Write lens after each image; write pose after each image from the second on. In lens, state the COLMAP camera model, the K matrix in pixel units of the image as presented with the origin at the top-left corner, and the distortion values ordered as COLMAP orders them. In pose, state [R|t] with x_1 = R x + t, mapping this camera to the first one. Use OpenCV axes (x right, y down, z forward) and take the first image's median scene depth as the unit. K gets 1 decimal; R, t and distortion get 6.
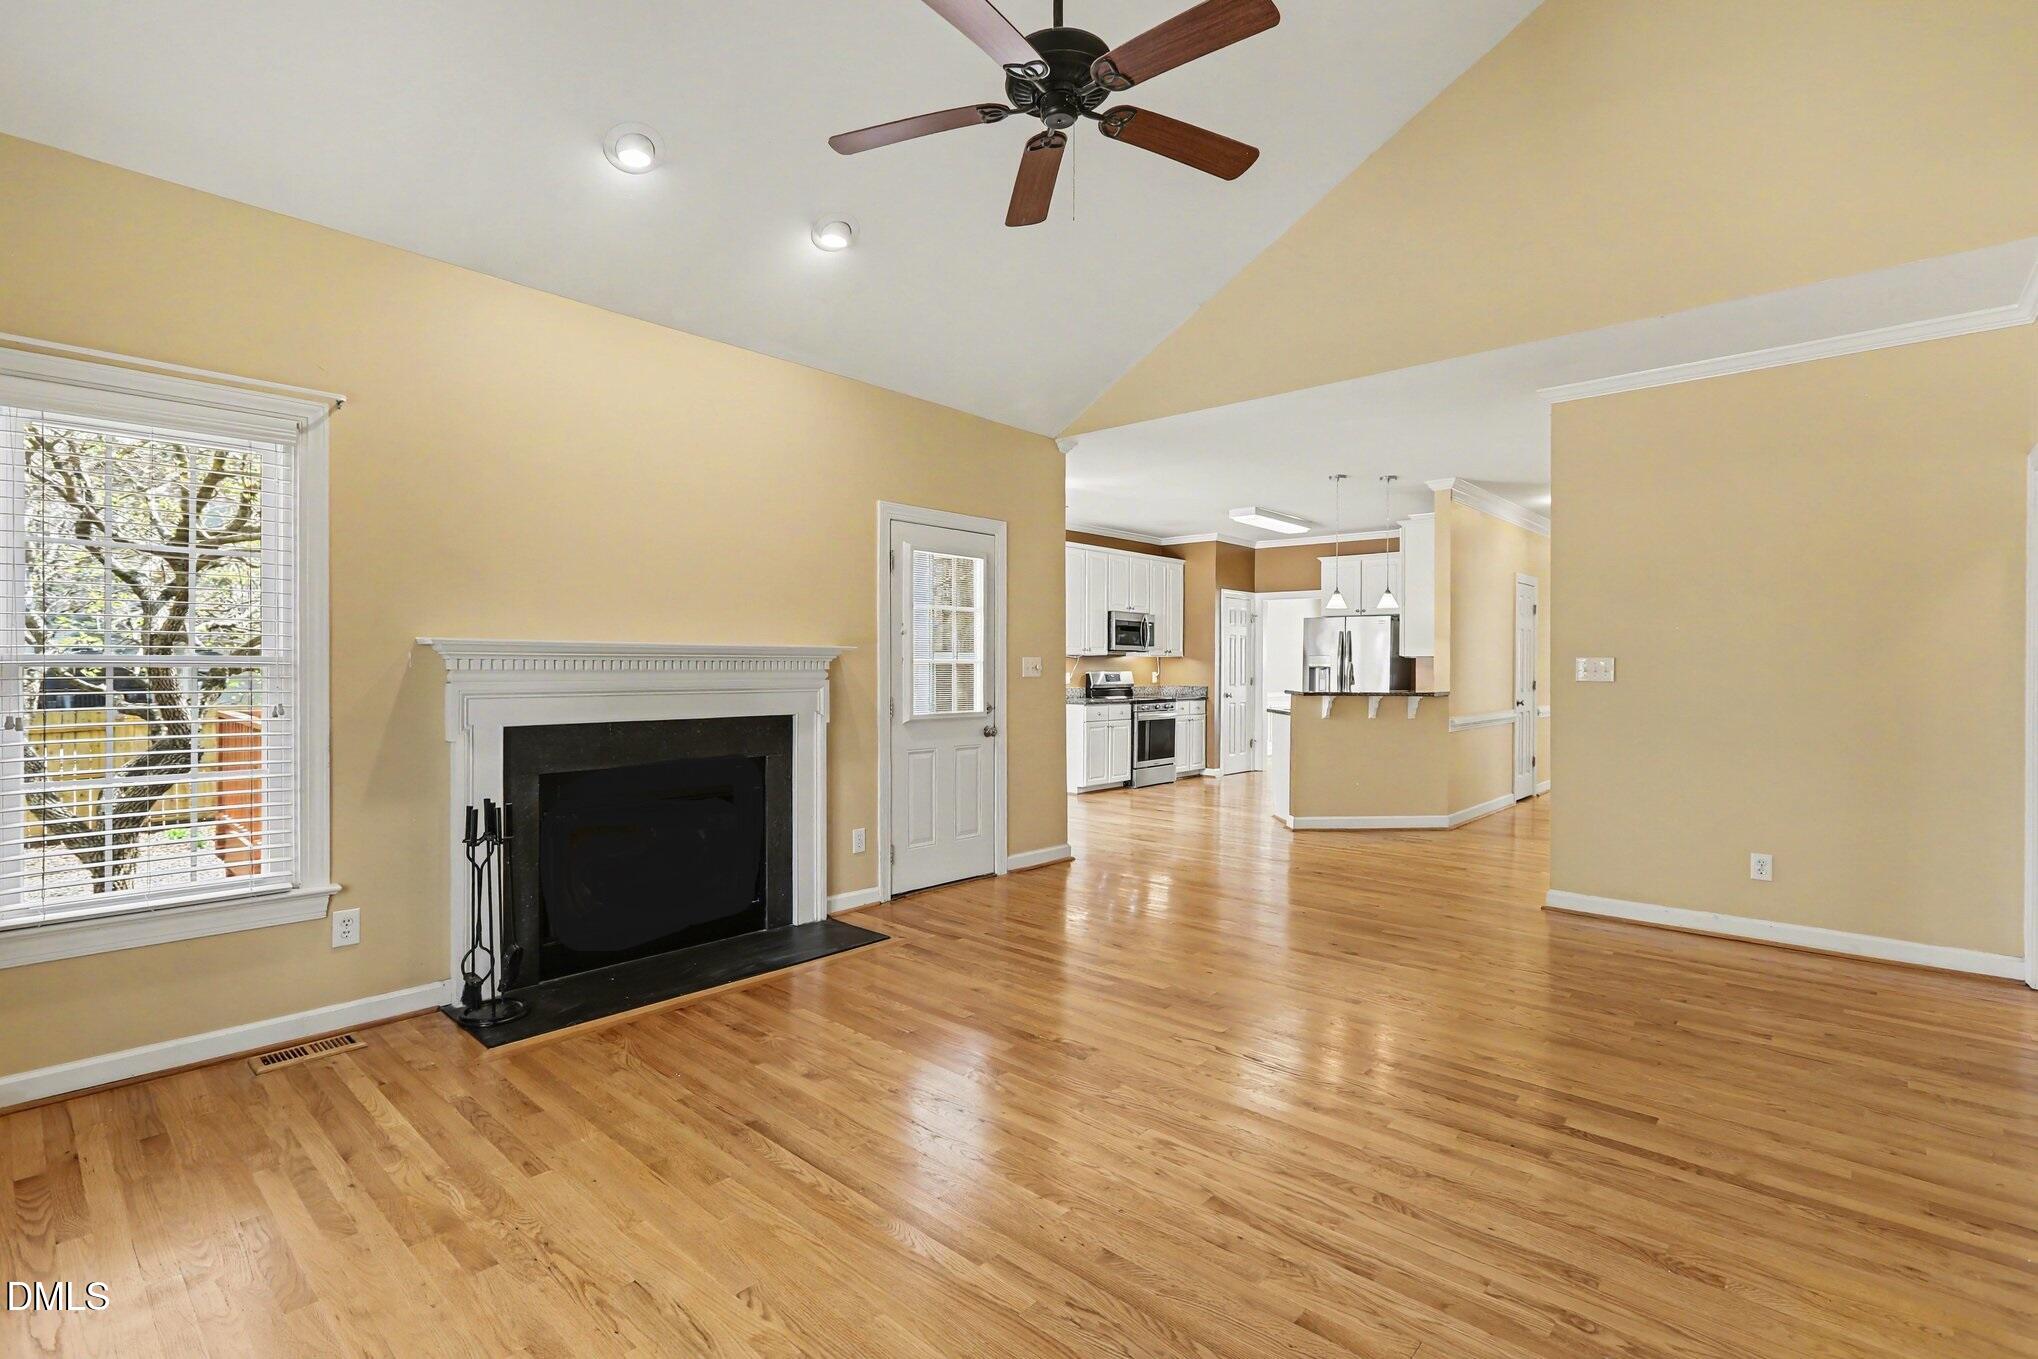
lens RADIAL K [[933.8, 0, 1024.3], [0, 933.8, 682.5], [0, 0, 1]] dist [-0.007862, 0.002708]
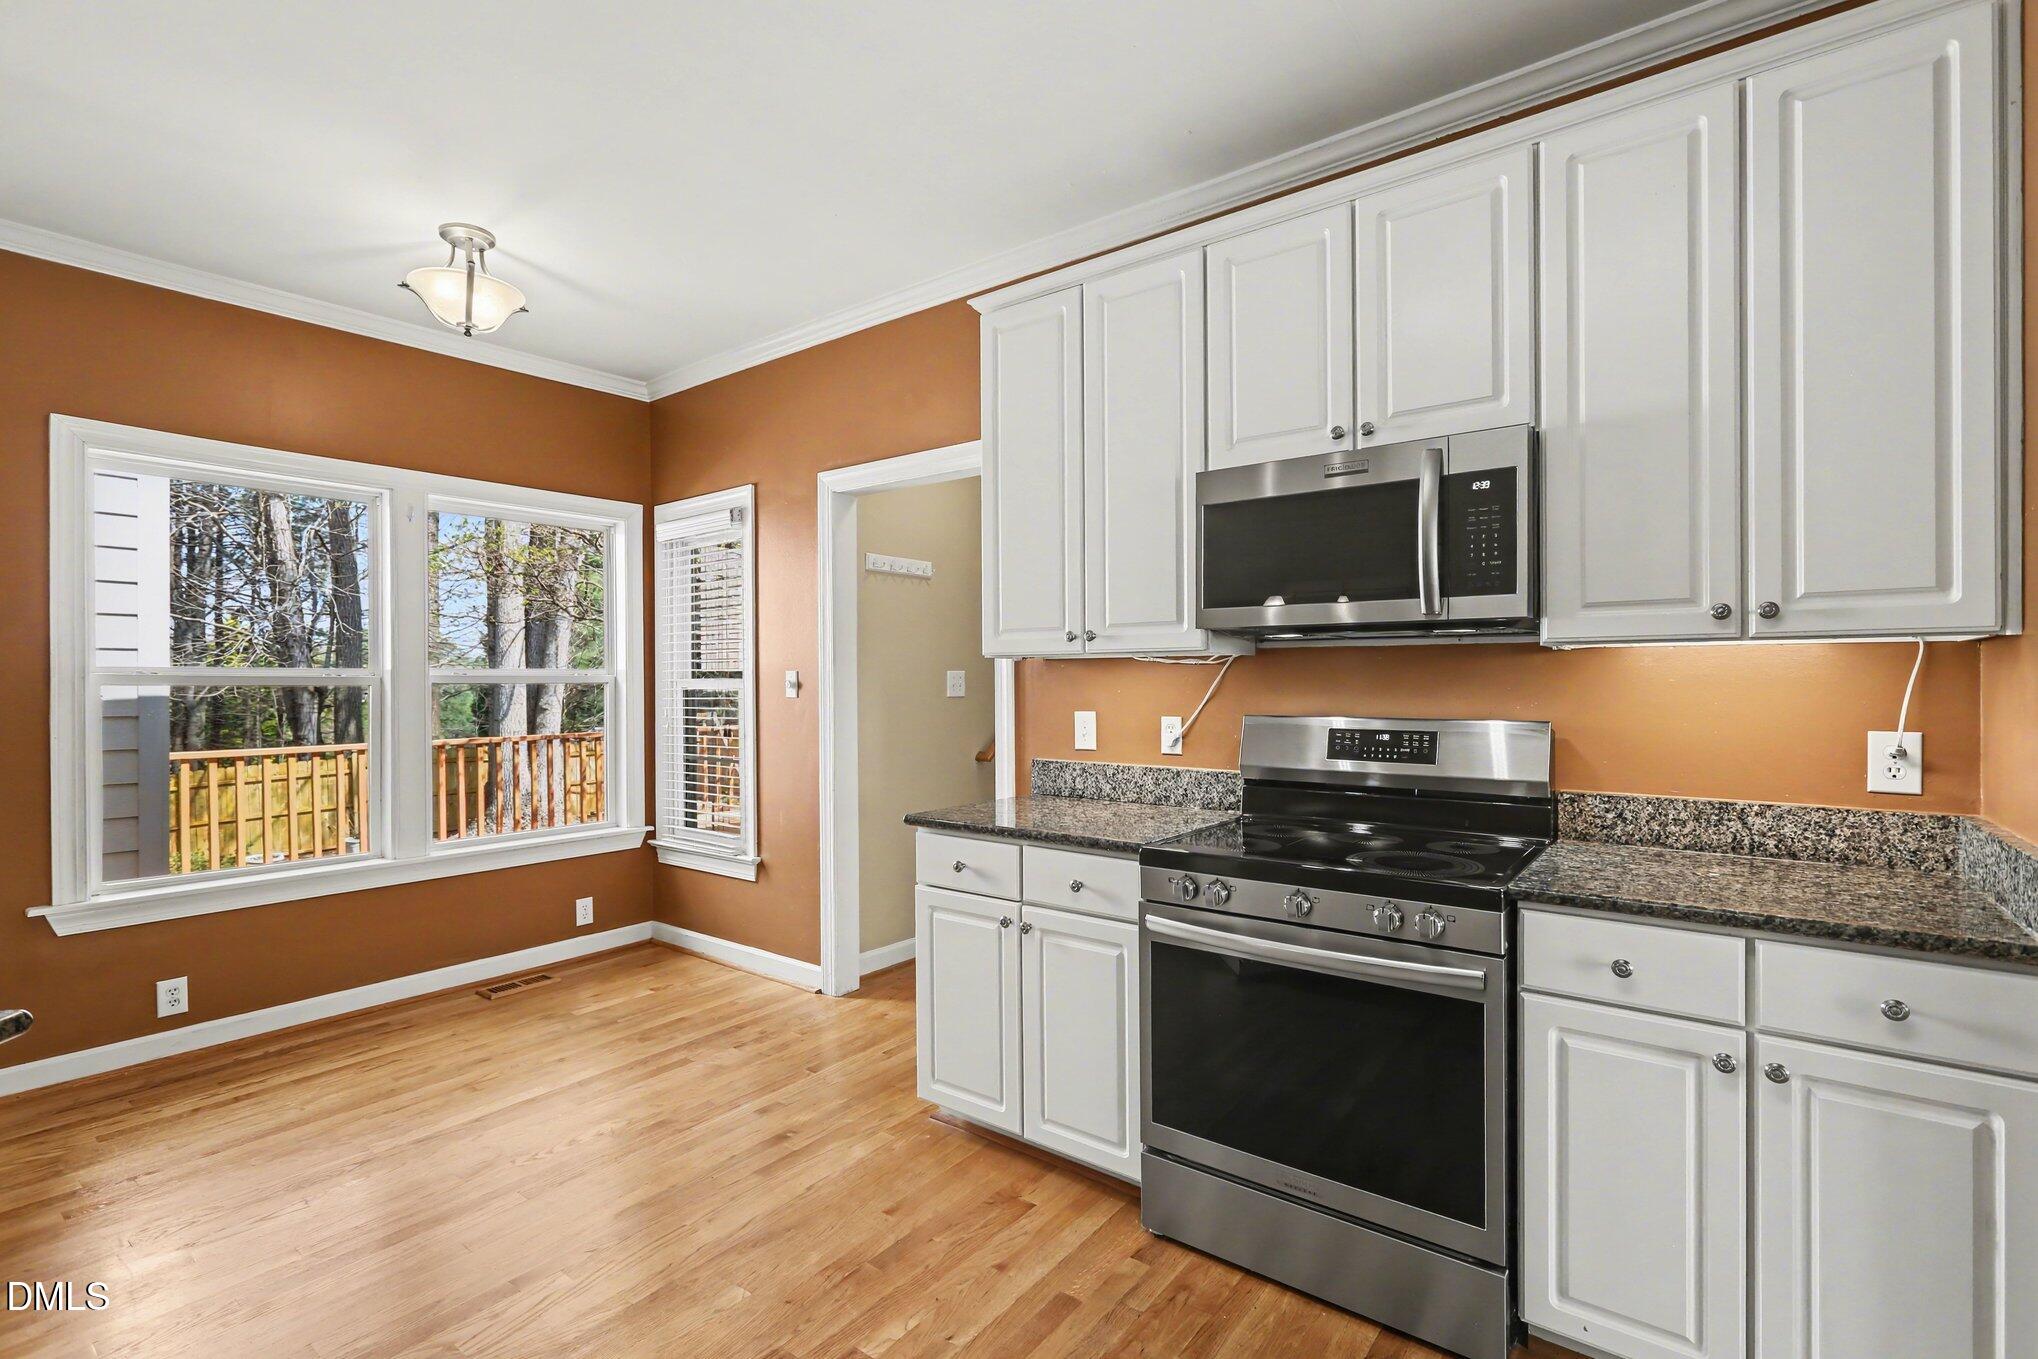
lens RADIAL K [[933.8, 0, 1013.0], [0, 933.8, 689.7], [0, 0, 1]] dist [-0.007862, 0.002708]
pose [[0.078247, 0.009209, -0.996891, 0.314408], [-0.013799, 0.999872, 0.008154, -0.019374], [0.996839, 0.013119, 0.078364, 0.869341]]
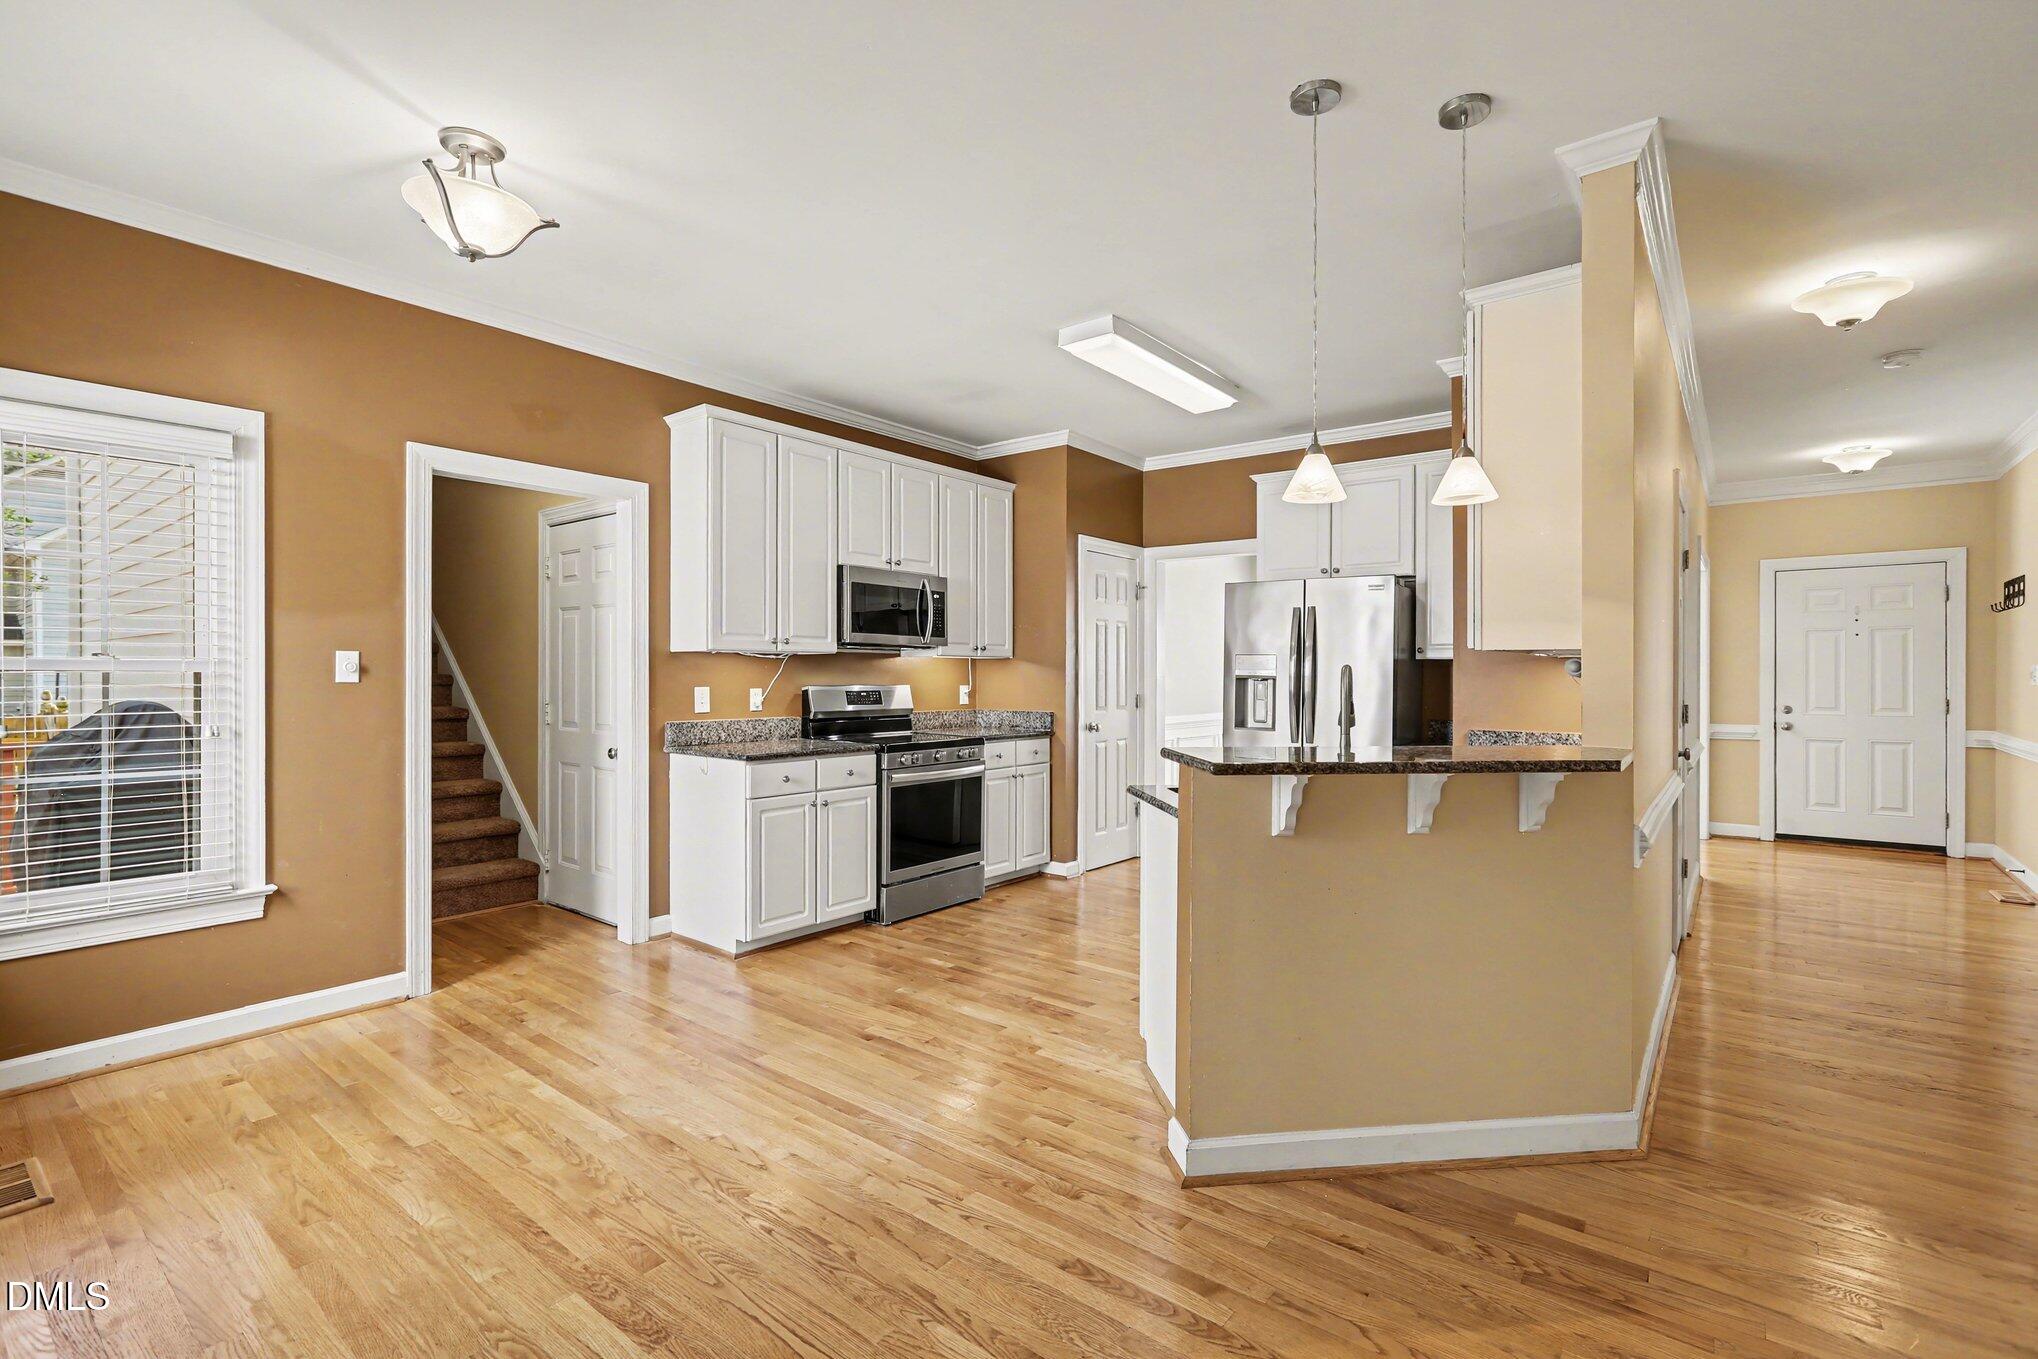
lens RADIAL K [[933.8, 0, 1034.7], [0, 933.8, 677.1], [0, 0, 1]] dist [-0.007862, 0.002708]
pose [[0.996635, -0.000134, 0.081968, 0.143030], [0.001354, 0.999889, -0.014829, -0.008543], [-0.081957, 0.014890, 0.996525, 0.463462]]
